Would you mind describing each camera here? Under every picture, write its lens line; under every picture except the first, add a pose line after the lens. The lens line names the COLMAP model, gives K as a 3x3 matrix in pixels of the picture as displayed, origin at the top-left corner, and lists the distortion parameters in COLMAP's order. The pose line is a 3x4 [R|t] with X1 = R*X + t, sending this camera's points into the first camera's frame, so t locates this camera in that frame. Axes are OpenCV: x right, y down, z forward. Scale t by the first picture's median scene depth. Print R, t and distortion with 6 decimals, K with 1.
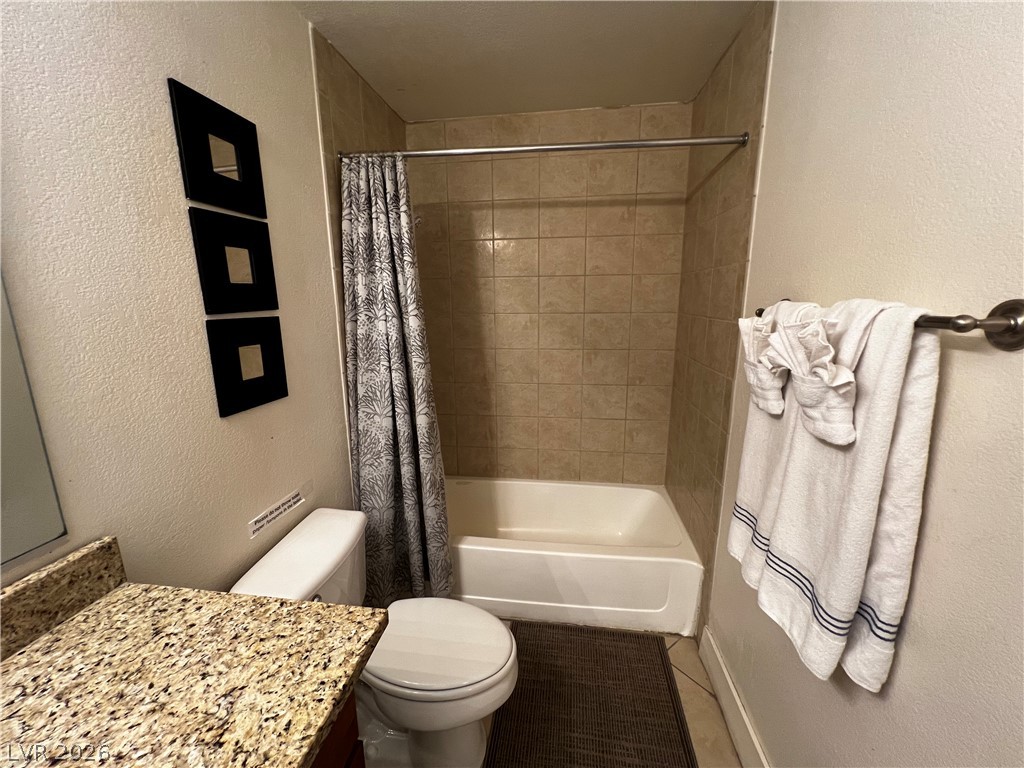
lens RADIAL K [[409.3, 0, 508.2], [0, 409.3, 382.7], [0, 0, 1]] dist [-0.002466, 0.000339]
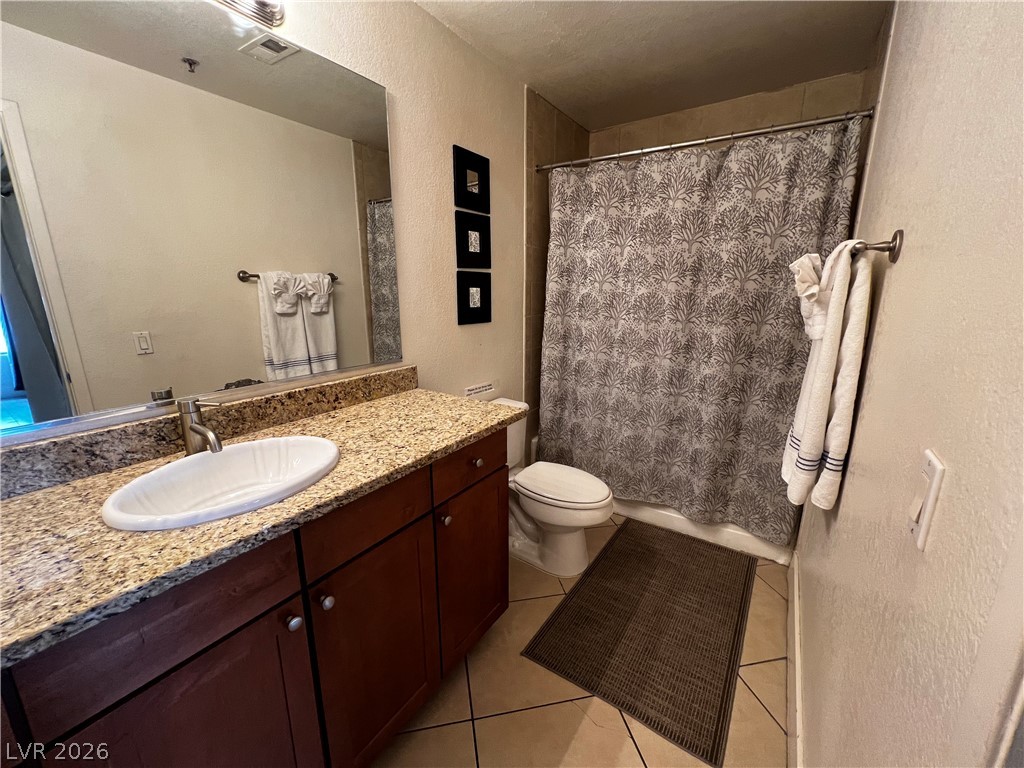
lens RADIAL K [[409.3, 0, 508.2], [0, 409.3, 382.7], [0, 0, 1]] dist [-0.002466, 0.000339]
pose [[0.897732, 0.103170, -0.428292, 0.307151], [-0.094476, 0.994659, 0.041570, 0.240512], [0.430293, 0.003145, 0.902684, -0.552706]]
